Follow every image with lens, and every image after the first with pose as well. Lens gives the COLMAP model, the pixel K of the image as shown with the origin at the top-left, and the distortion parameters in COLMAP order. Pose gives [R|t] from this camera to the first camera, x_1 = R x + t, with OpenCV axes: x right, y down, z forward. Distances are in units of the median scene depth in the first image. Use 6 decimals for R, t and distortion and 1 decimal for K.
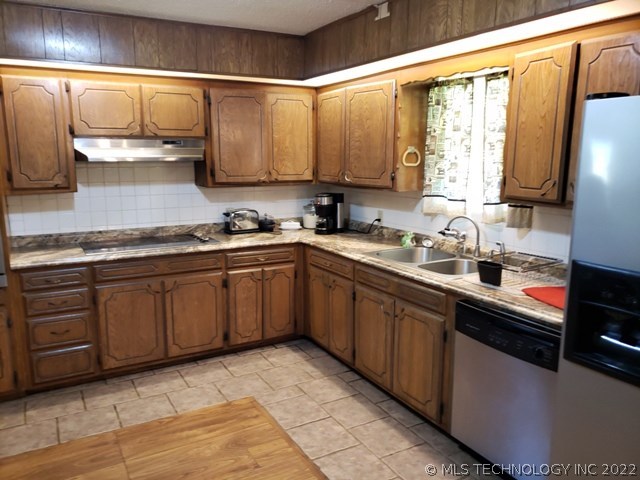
lens RADIAL K [[504.4, 0, 316.3], [0, 504.4, 244.3], [0, 0, 1]] dist [0.031019, -0.007504]
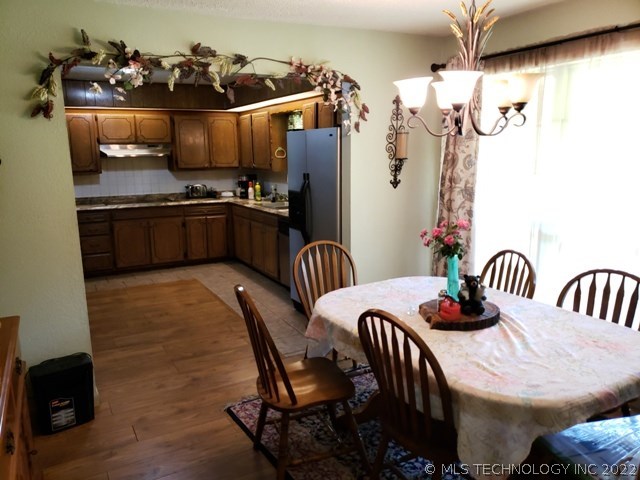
lens RADIAL K [[504.4, 0, 316.3], [0, 504.4, 244.3], [0, 0, 1]] dist [0.031019, -0.007504]
pose [[0.999722, -0.012923, -0.019745, 0.331261], [0.012986, 0.999911, 0.003083, 0.152514], [0.019703, -0.003338, 0.999800, -0.801798]]
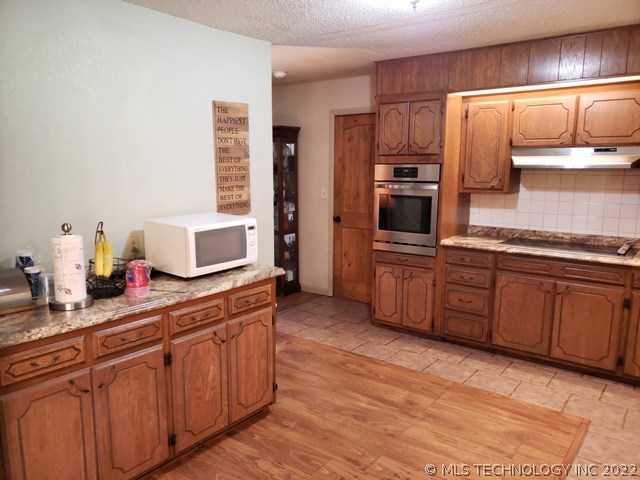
lens RADIAL K [[504.4, 0, 316.3], [0, 504.4, 244.3], [0, 0, 1]] dist [0.031019, -0.007504]
pose [[0.398756, 0.147410, -0.905132, 0.419387], [-0.171458, 0.981576, 0.084324, -0.008283], [0.900886, 0.121567, 0.416684, 0.104398]]
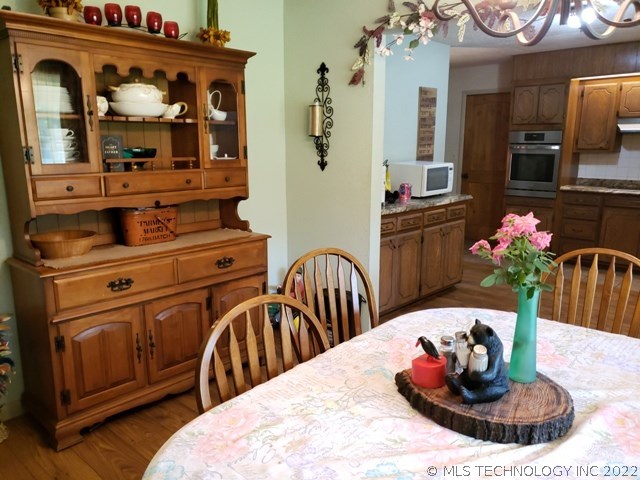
lens RADIAL K [[504.4, 0, 316.3], [0, 504.4, 244.3], [0, 0, 1]] dist [0.031019, -0.007504]
pose [[0.317948, 0.189918, -0.928892, 0.752970], [-0.178968, 0.974141, 0.137911, 0.122329], [0.931064, 0.122393, 0.343716, -0.387894]]
